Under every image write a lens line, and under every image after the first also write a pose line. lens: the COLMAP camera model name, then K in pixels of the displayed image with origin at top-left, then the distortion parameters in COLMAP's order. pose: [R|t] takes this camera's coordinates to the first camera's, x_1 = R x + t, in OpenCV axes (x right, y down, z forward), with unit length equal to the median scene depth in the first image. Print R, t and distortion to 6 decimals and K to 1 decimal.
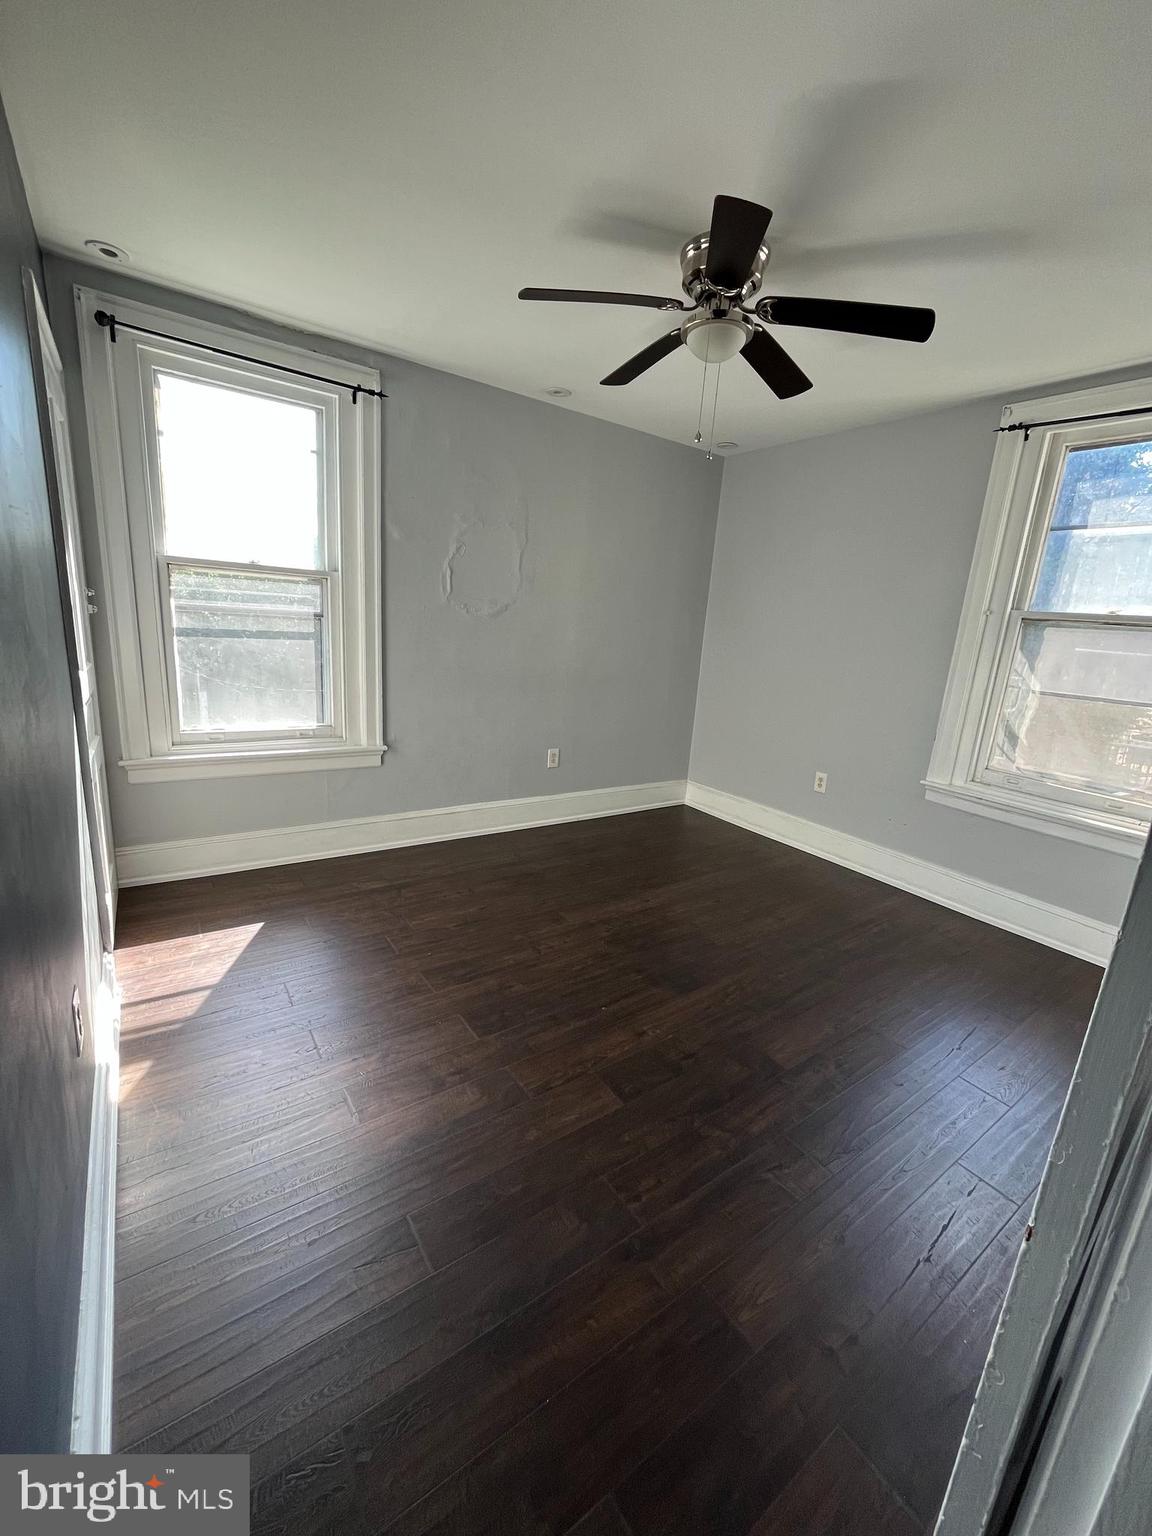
lens RADIAL K [[621.0, 0, 579.1], [0, 621.0, 769.9], [0, 0, 1]] dist [-0.002959, -0.000500]
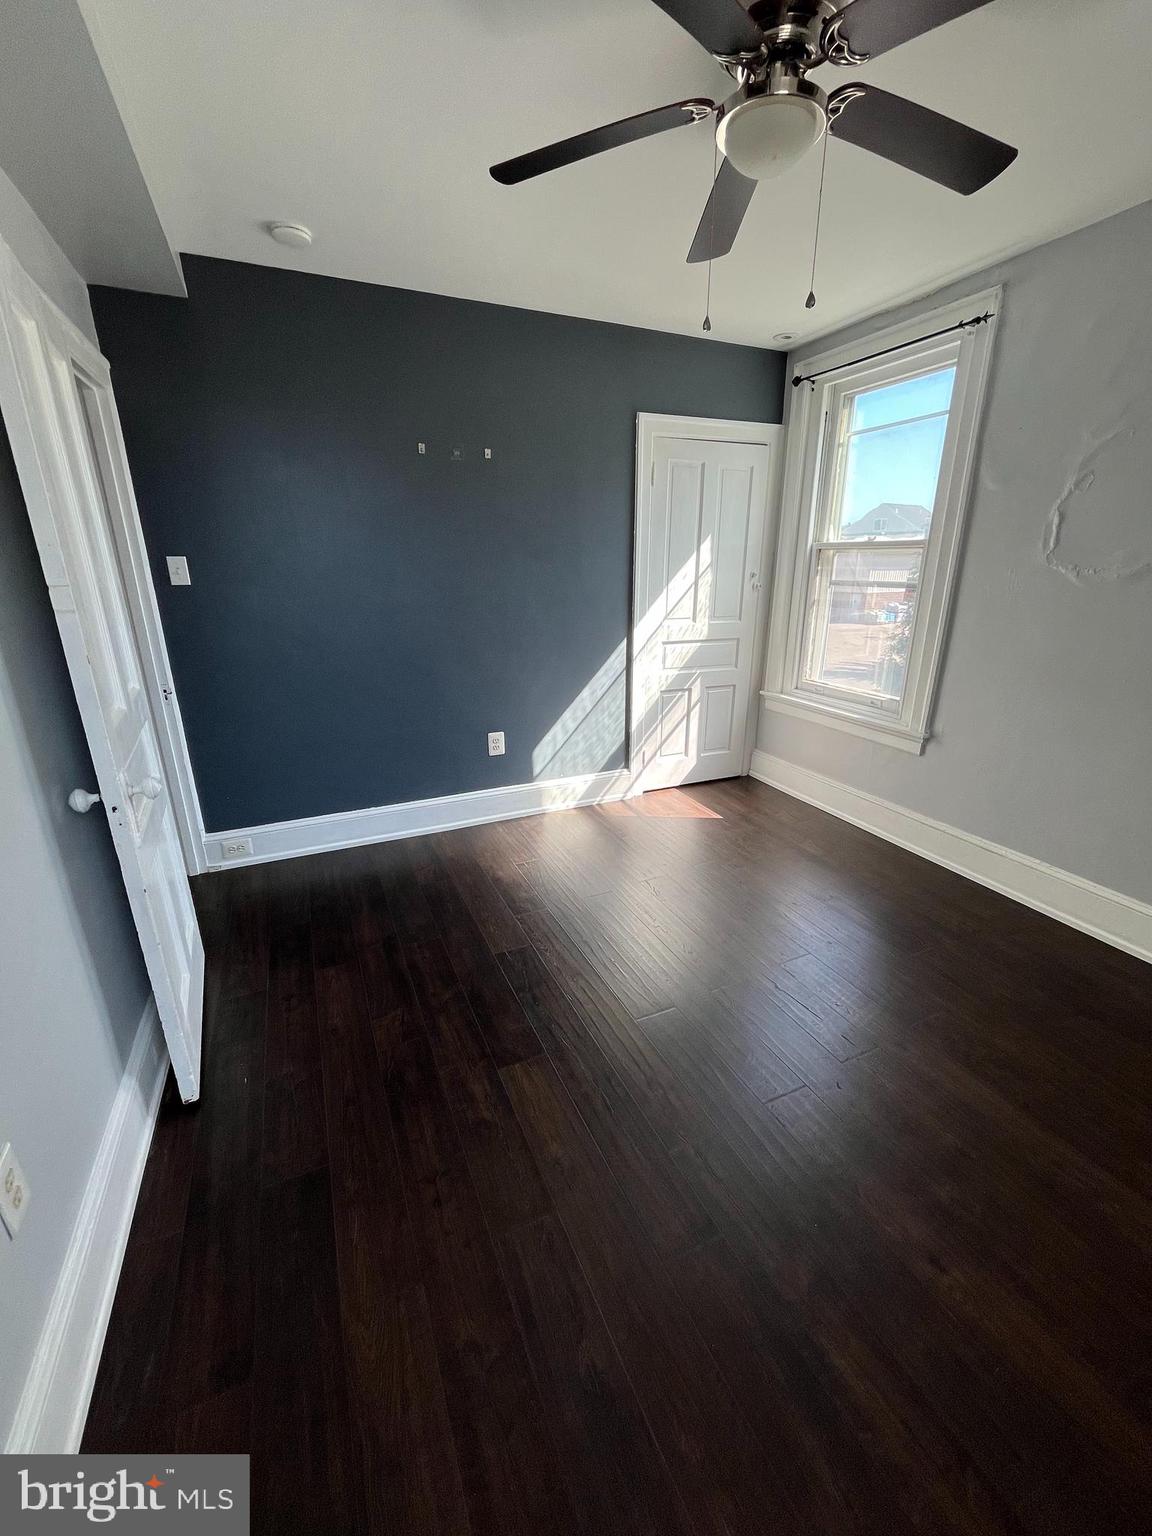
lens RADIAL K [[621.0, 0, 575.2], [0, 621.0, 769.0], [0, 0, 1]] dist [-0.002959, -0.000500]
pose [[-0.193621, 0.243397, -0.950405, 0.668629], [-0.241867, 0.926994, 0.286676, -0.132468], [0.950795, 0.285378, -0.120616, 0.683359]]
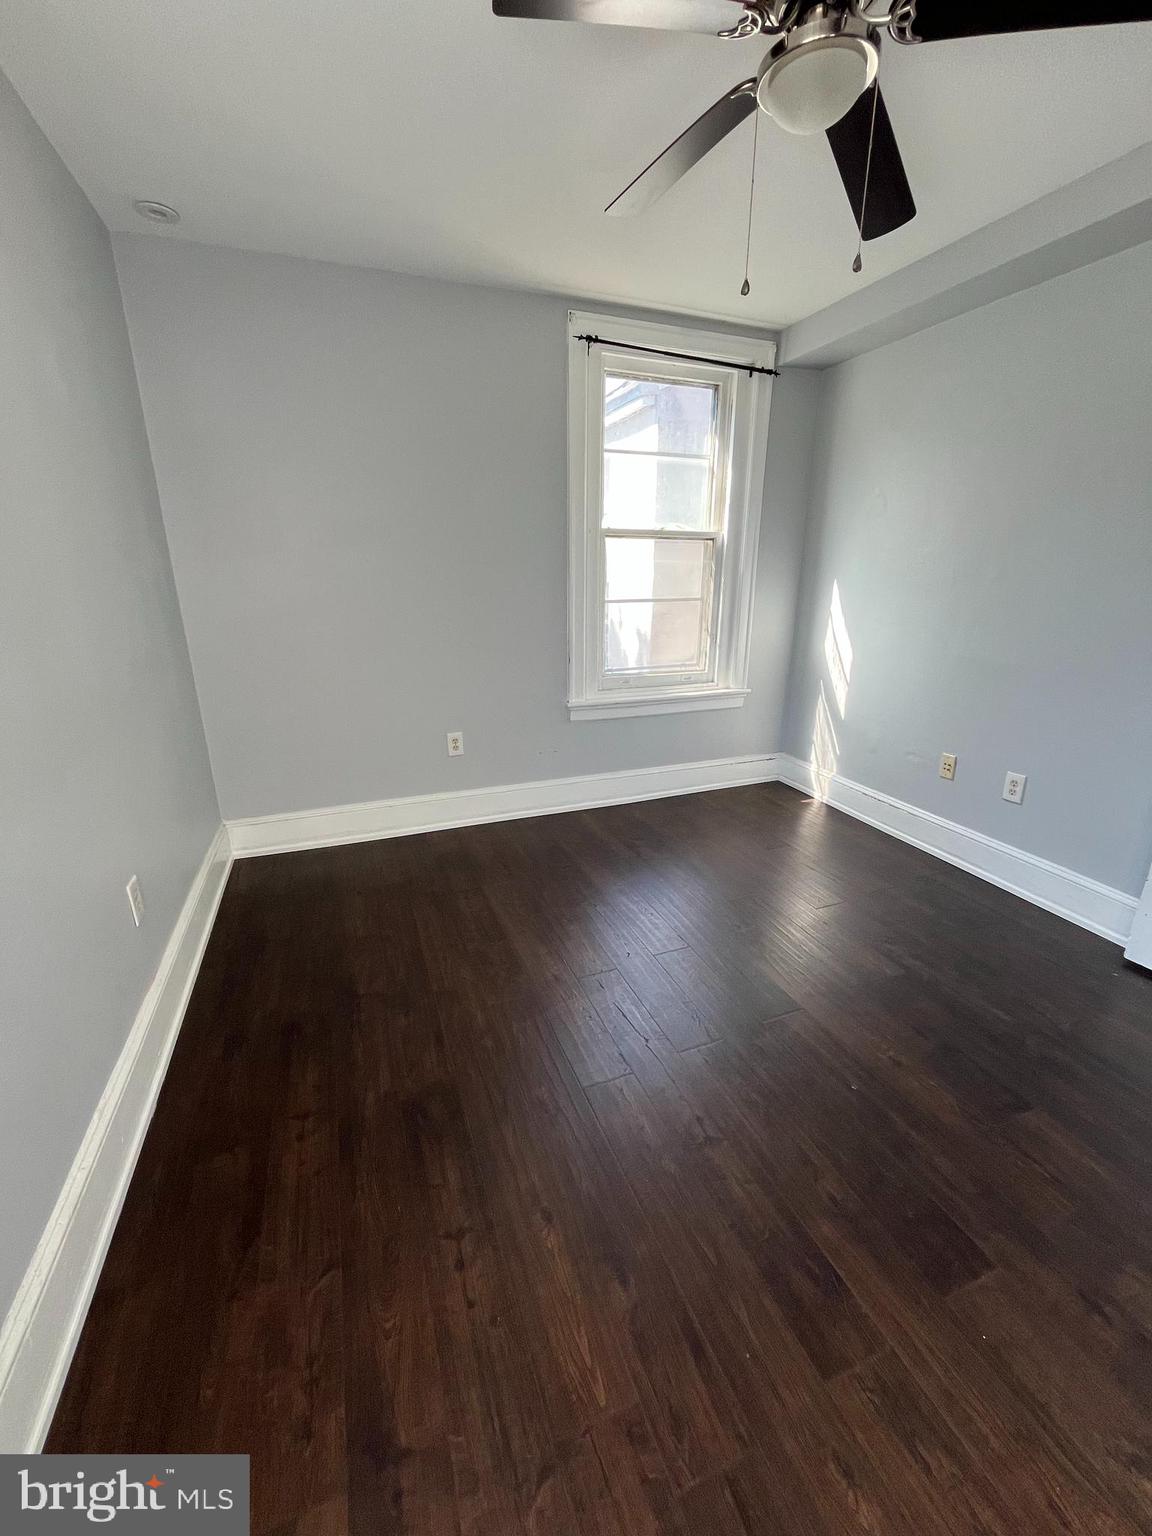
lens RADIAL K [[621.0, 0, 576.7], [0, 621.0, 768.4], [0, 0, 1]] dist [-0.002959, -0.000500]
pose [[0.234022, -0.356505, 0.904510, -0.402557], [0.243866, 0.922127, 0.300353, -0.191278], [-0.941150, 0.150290, 0.302737, 0.721777]]
